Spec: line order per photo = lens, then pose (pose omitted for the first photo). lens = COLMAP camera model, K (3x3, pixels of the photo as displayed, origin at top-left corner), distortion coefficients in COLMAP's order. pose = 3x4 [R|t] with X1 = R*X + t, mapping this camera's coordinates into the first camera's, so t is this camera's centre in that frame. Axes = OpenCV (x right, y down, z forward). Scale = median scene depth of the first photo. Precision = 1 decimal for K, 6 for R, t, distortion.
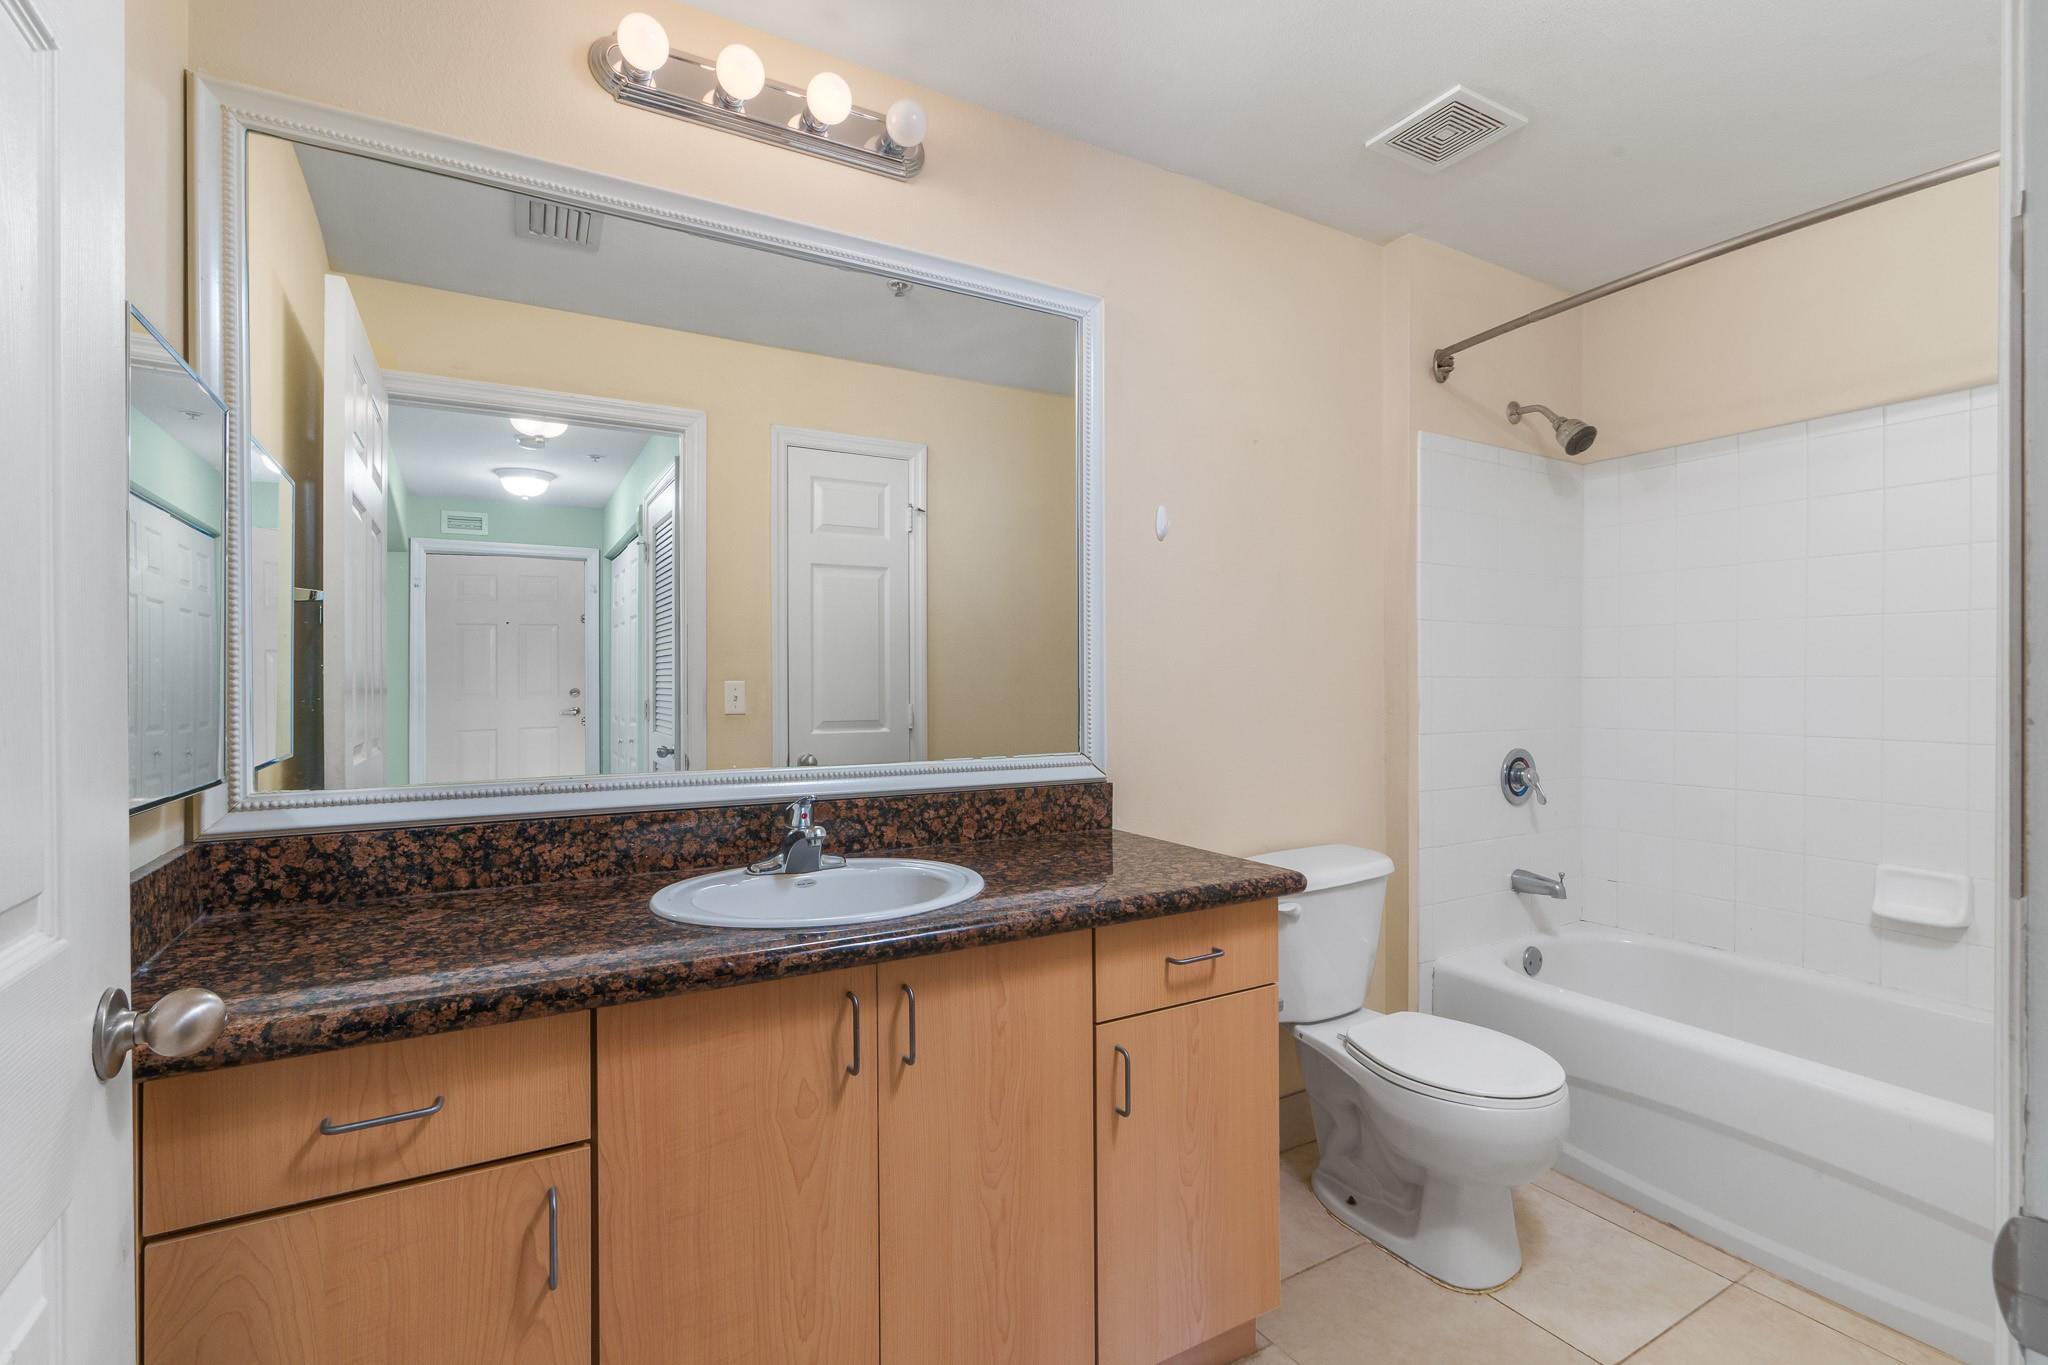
lens RADIAL K [[933.2, 0, 1024.0], [0, 933.2, 682.5], [0, 0, 1]] dist [-0.000321, -0.000150]
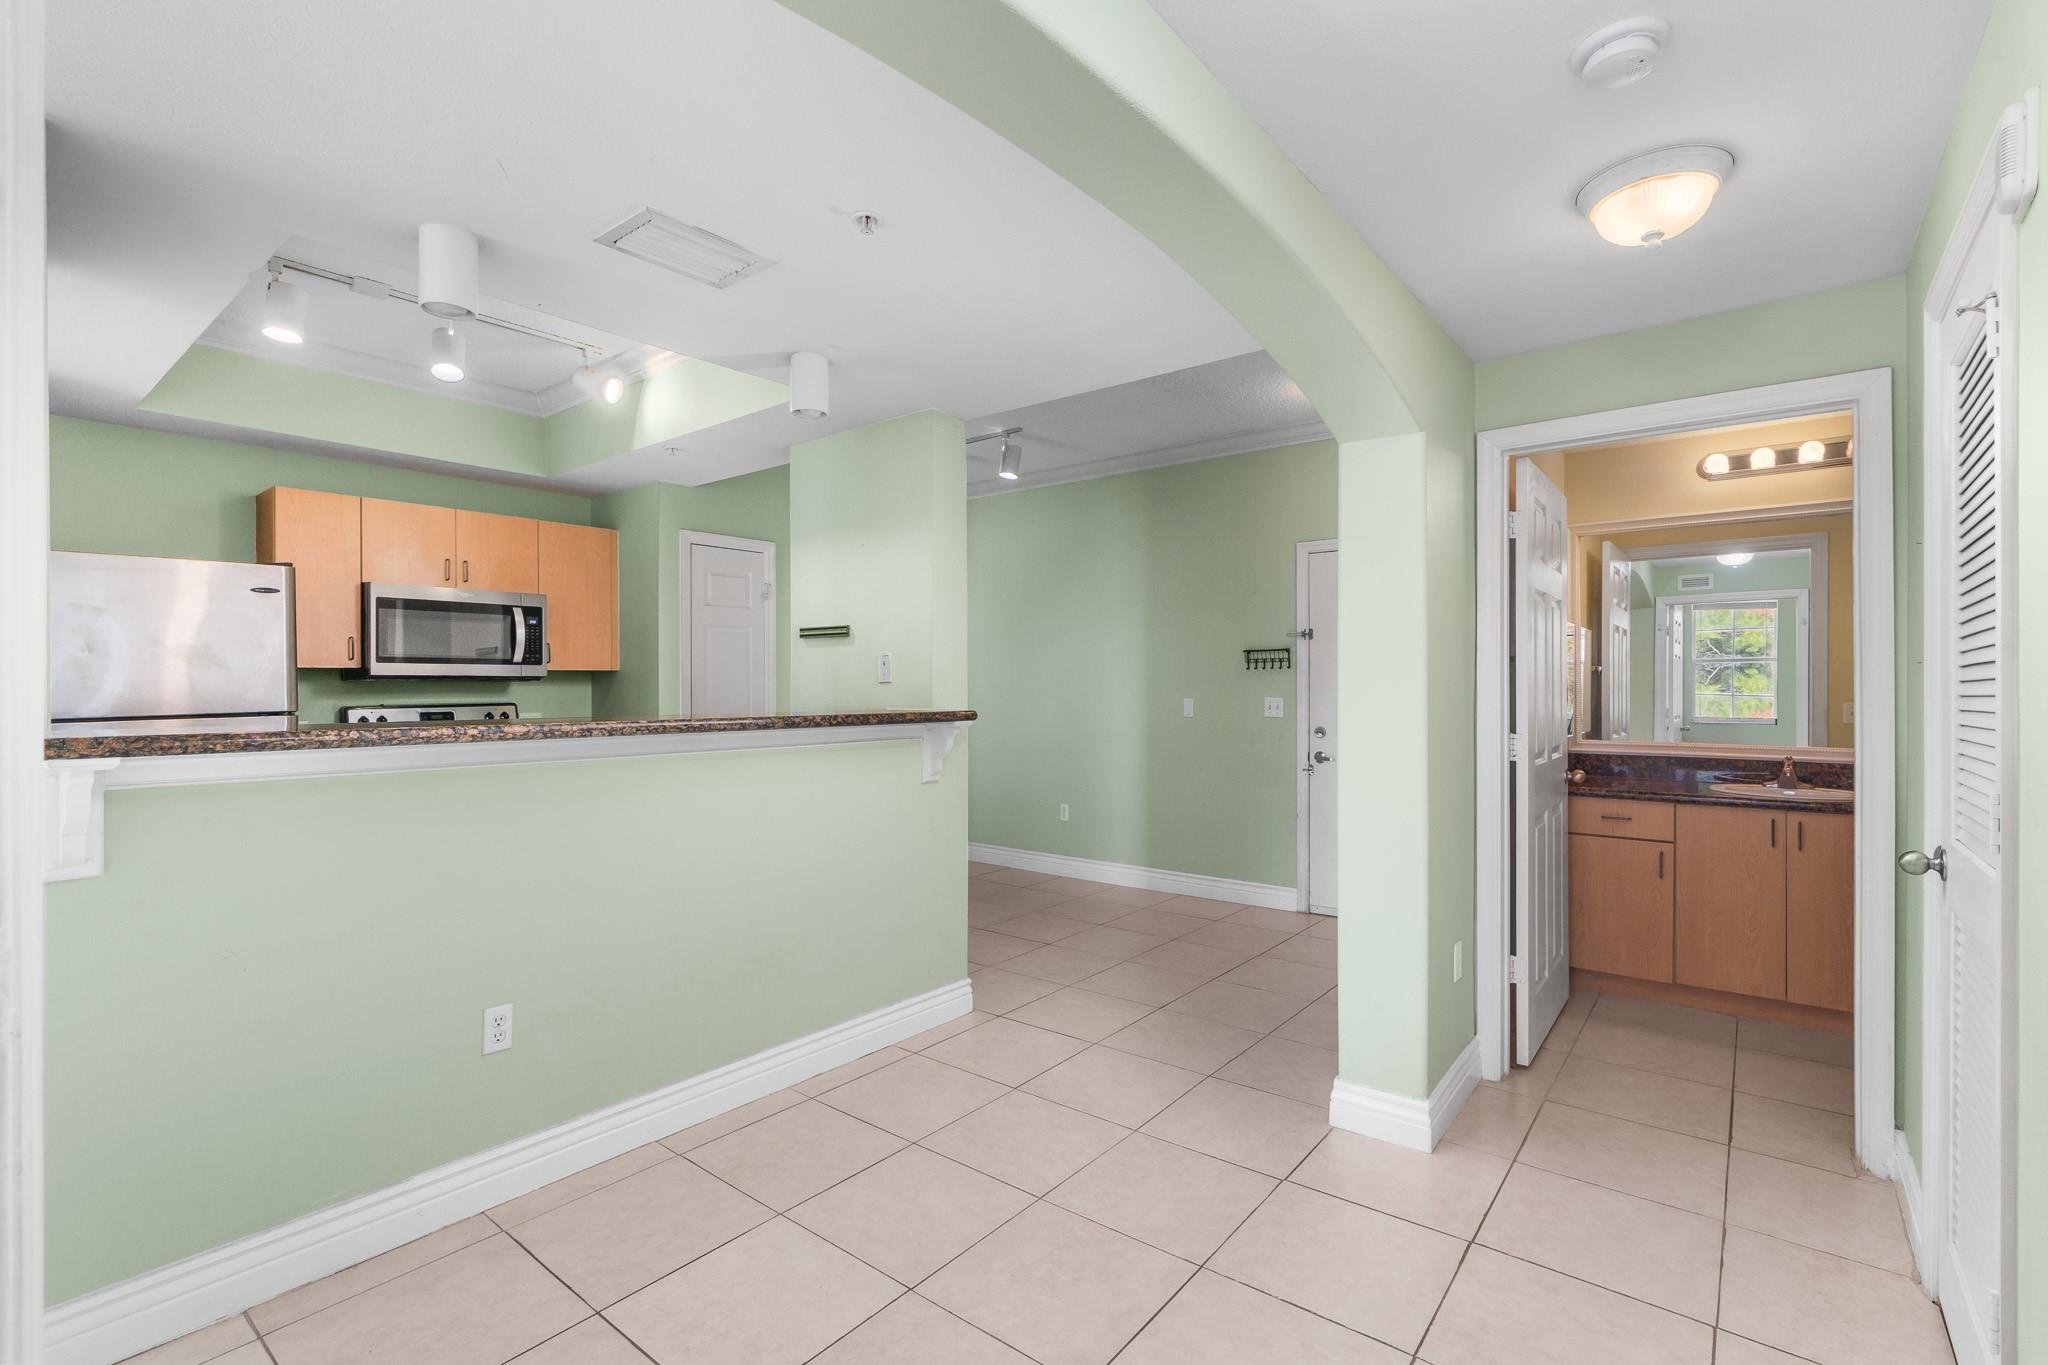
lens RADIAL K [[1066.5, 0, 946.0], [0, 1066.5, 677.0], [0, 0, 1]] dist [0.000737, -0.027569]
pose [[0.370477, -0.002025, -0.928839, 0.955119], [-0.010400, 0.999926, -0.006328, -0.028207], [0.928783, 0.012004, 0.370429, -1.296893]]
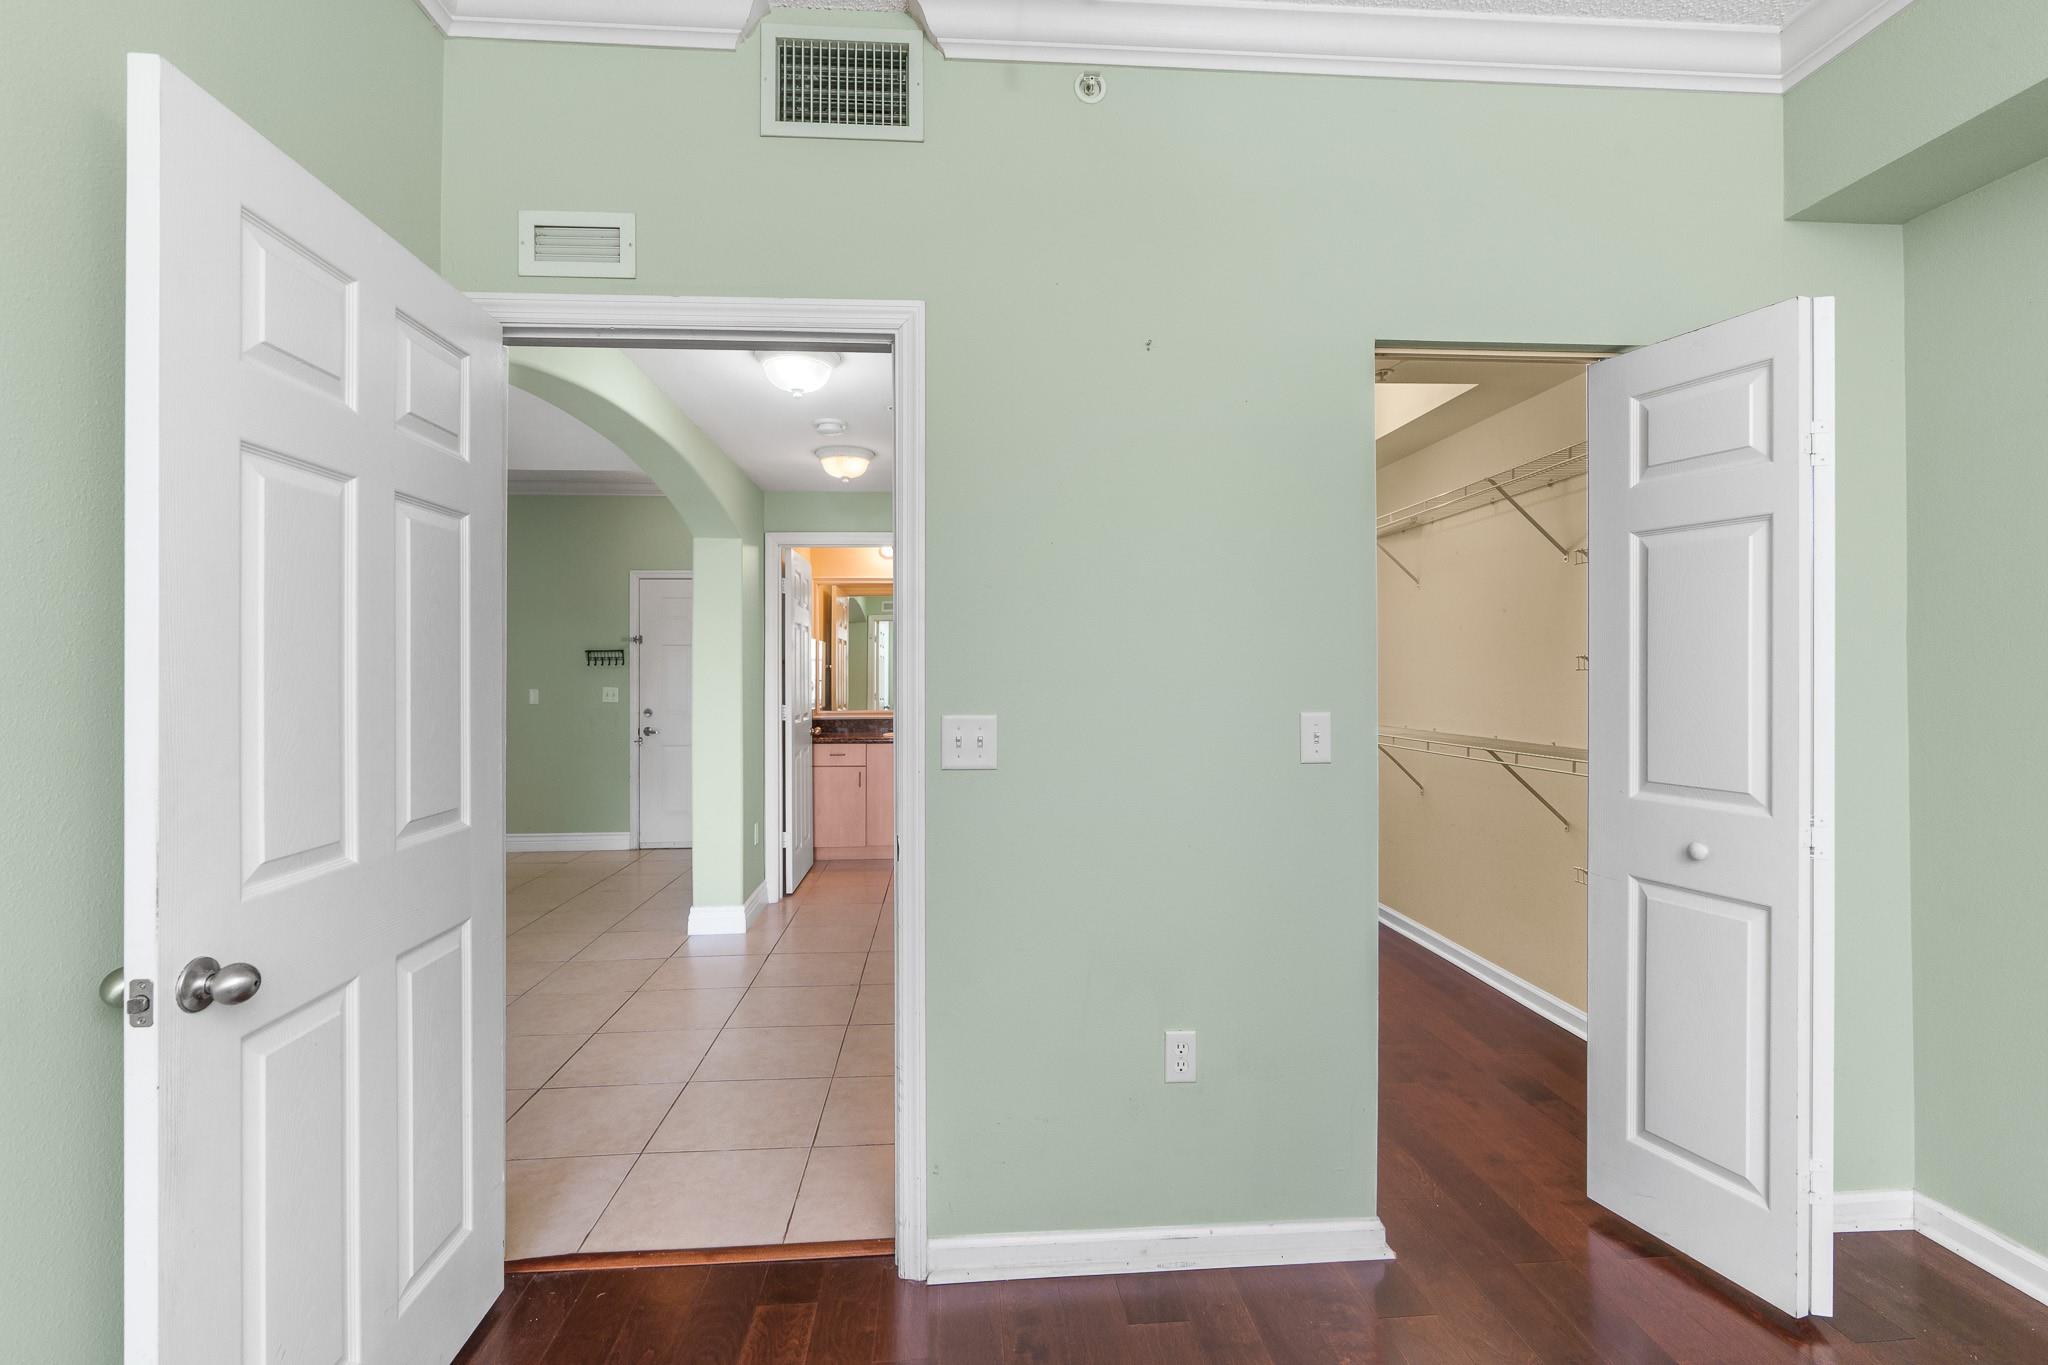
lens RADIAL K [[972.1, 0, 1047.5], [0, 972.1, 663.2], [0, 0, 1]] dist [-0.021051, -0.000252]
pose [[0.910657, -0.005156, -0.413130, 1.369219], [-0.002499, 0.999835, -0.017987, -0.027922], [0.413155, 0.017412, 0.910494, -1.820784]]
